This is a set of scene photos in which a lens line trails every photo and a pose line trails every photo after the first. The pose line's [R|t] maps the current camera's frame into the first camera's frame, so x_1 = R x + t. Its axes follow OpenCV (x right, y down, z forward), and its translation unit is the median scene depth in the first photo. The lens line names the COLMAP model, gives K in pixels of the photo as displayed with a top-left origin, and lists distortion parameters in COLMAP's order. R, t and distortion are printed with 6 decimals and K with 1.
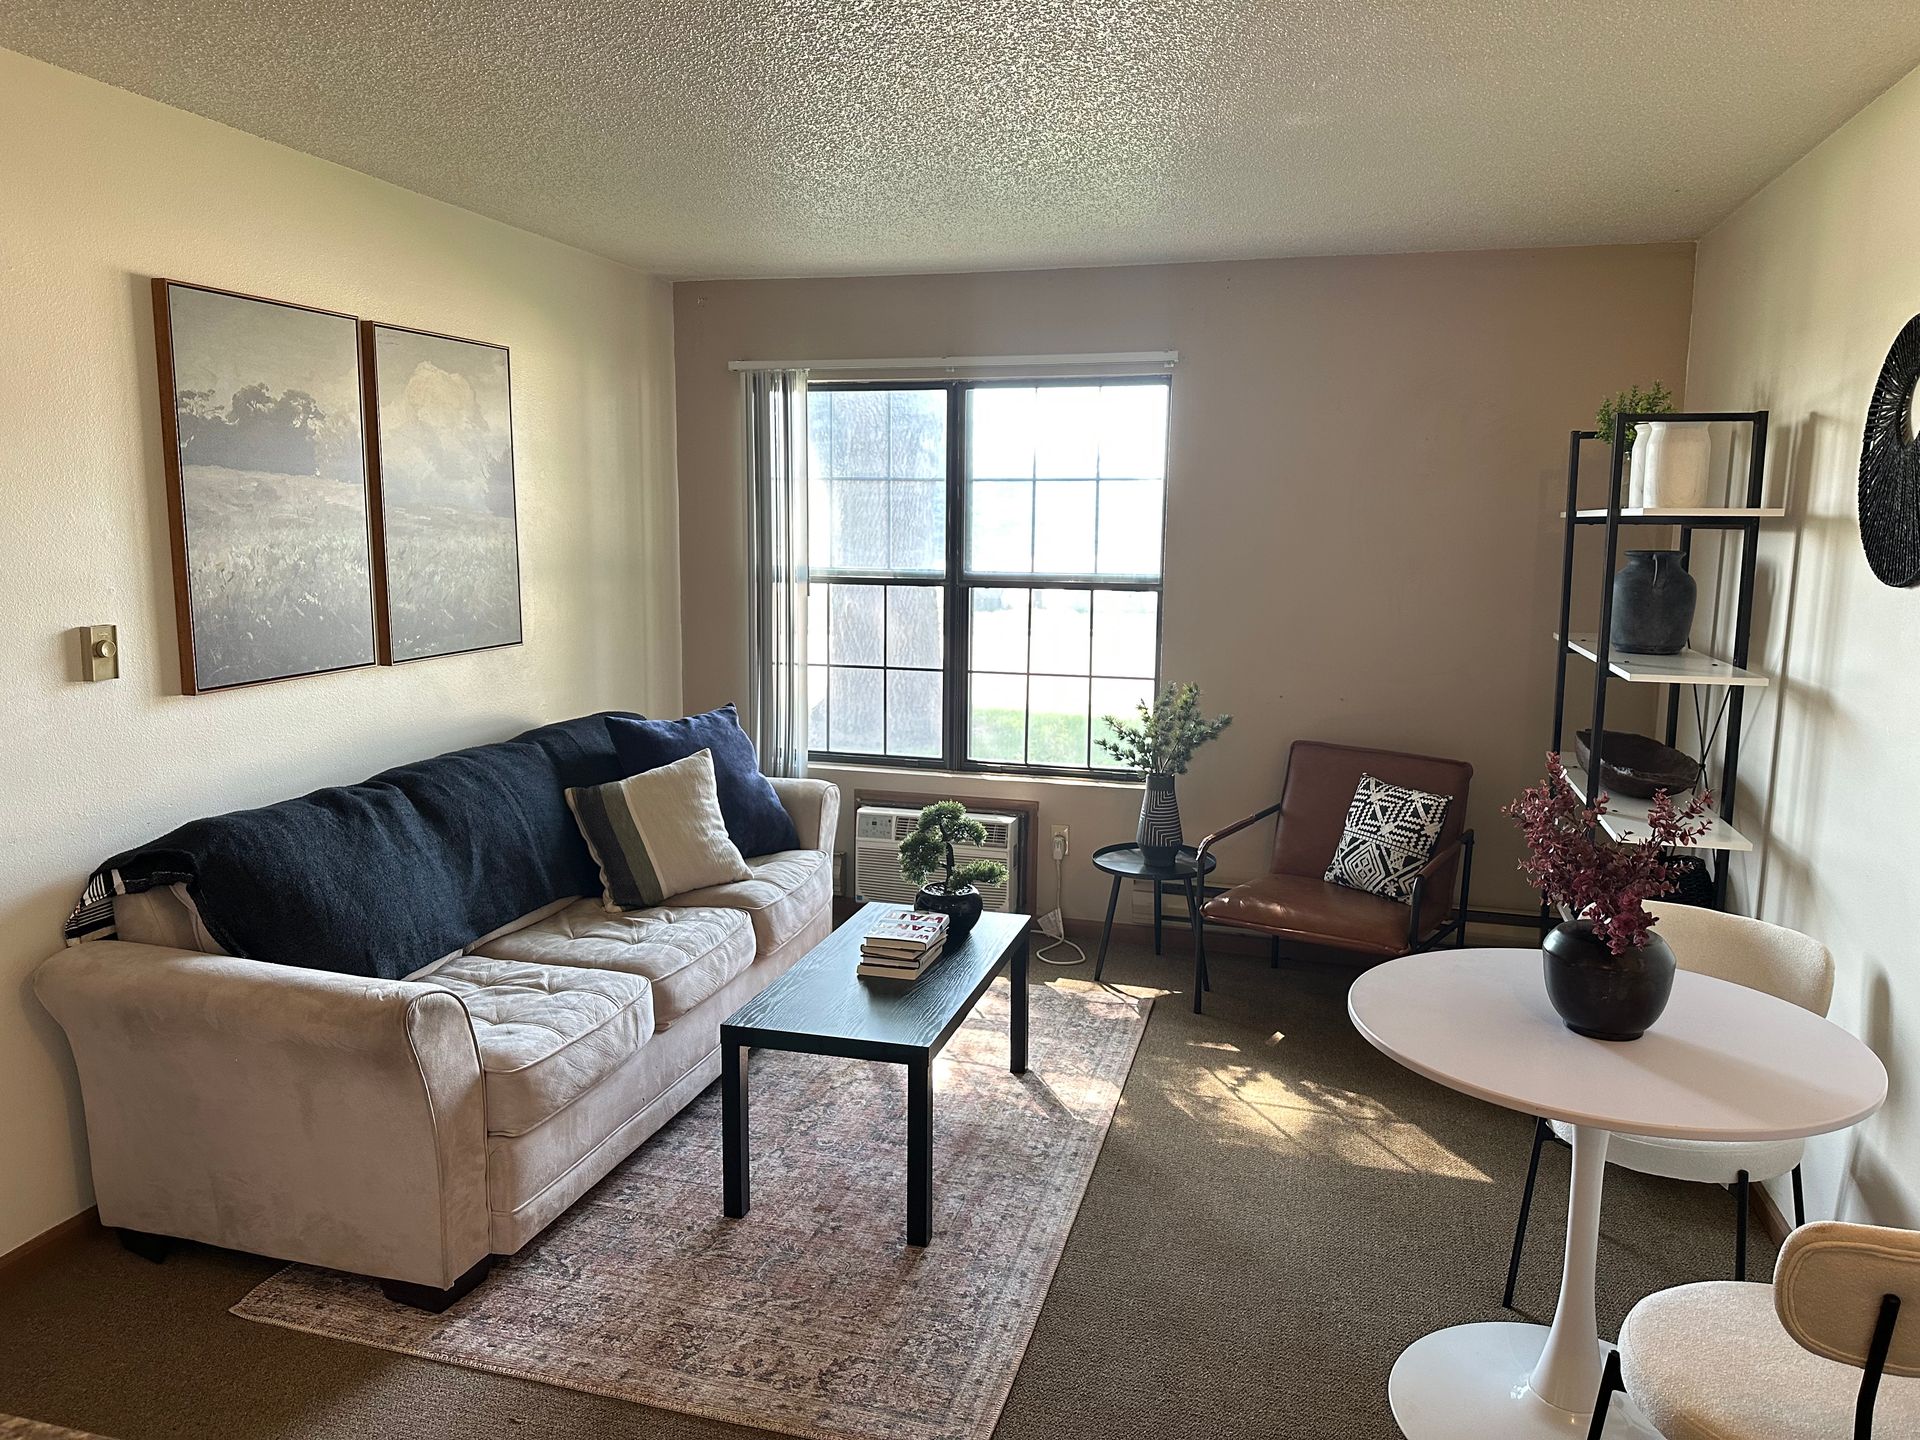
lens RADIAL K [[1335.2, 0, 960.0], [0, 1335.2, 720.0], [0, 0, 1]] dist [-0.001405, -0.003059]
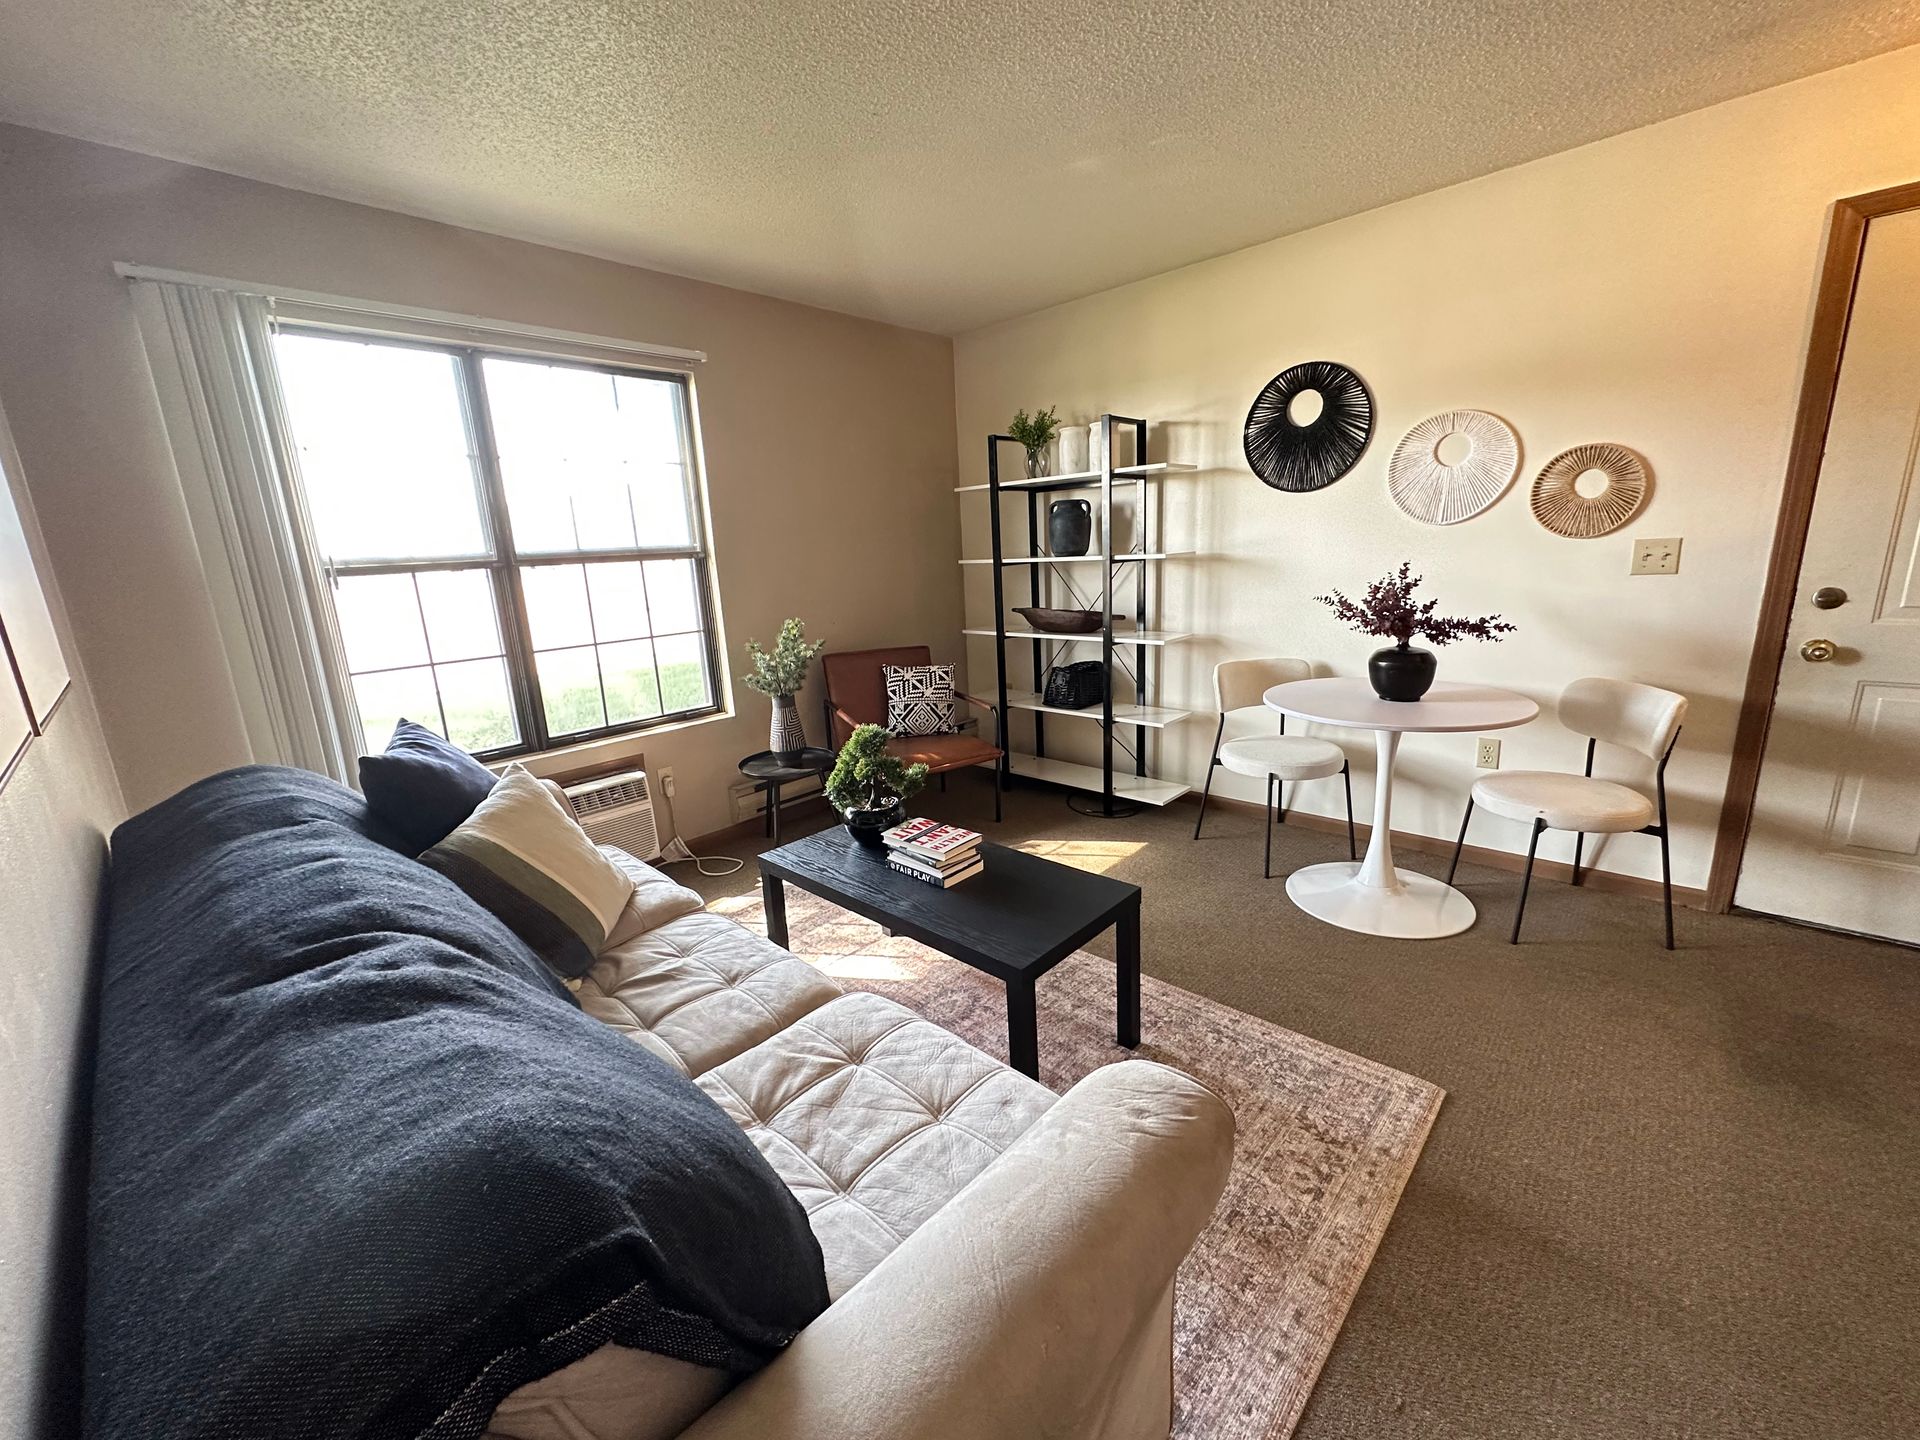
lens RADIAL K [[773.8, 0, 960.0], [0, 773.8, 720.0], [0, 0, 1]] dist [0.017731, 0.000139]
pose [[0.453367, -0.233352, 0.860236, -0.379727], [0.184832, 0.968755, 0.165378, -0.024886], [-0.871949, 0.084022, 0.482332, 0.453704]]
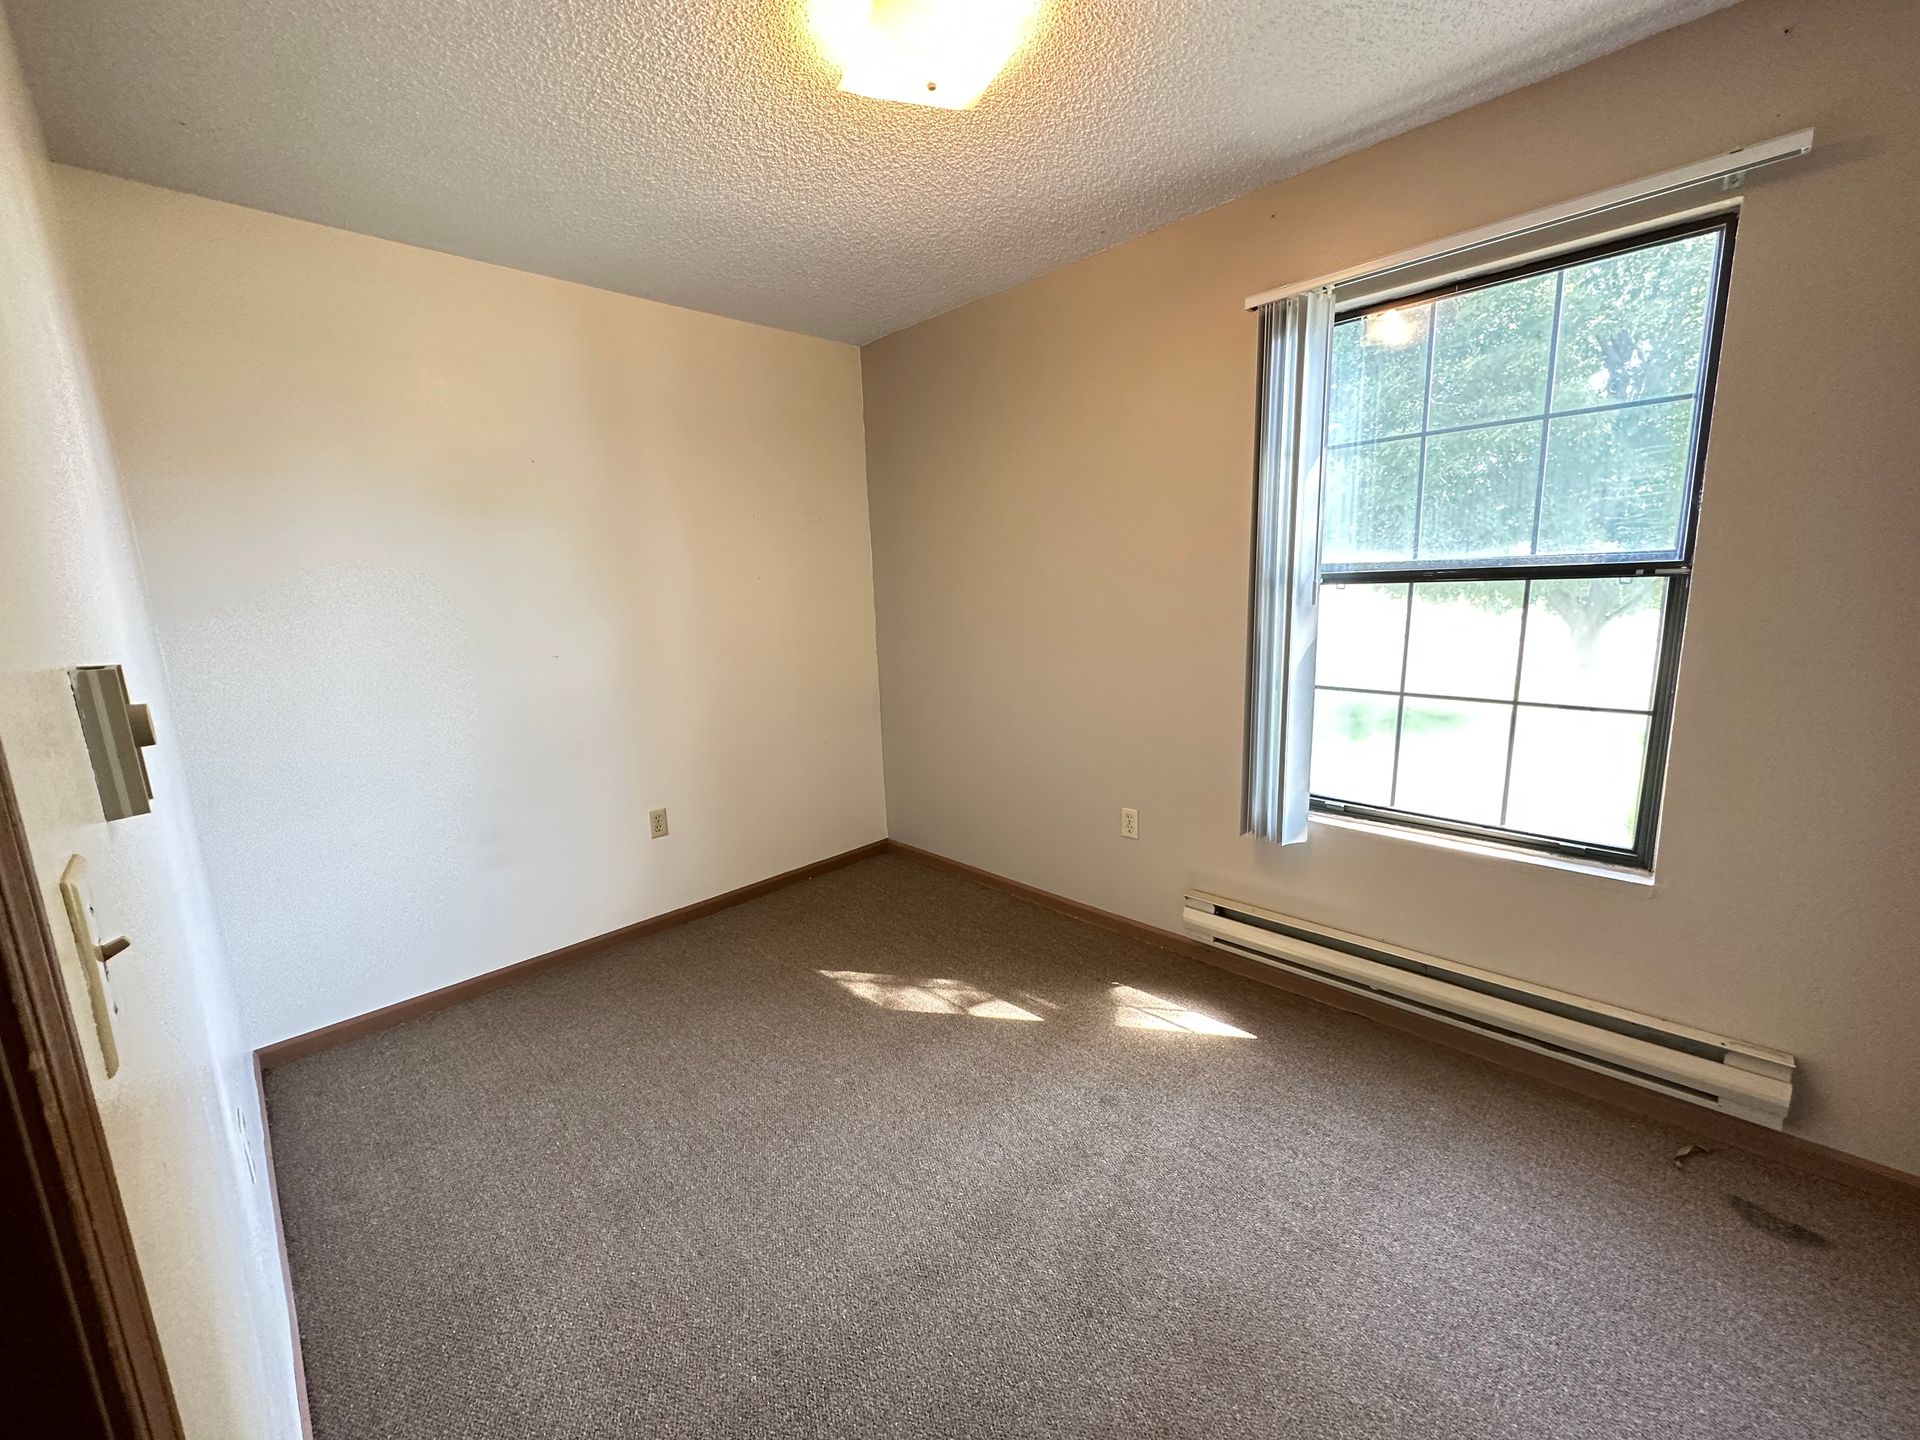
lens RADIAL K [[773.8, 0, 960.0], [0, 773.8, 720.0], [0, 0, 1]] dist [0.017731, 0.000139]
pose [[0.877548, 0.045160, -0.477357, 0.031760], [-0.027643, 0.998664, 0.043662, -0.035199], [0.478691, -0.025120, 0.877624, 0.500058]]
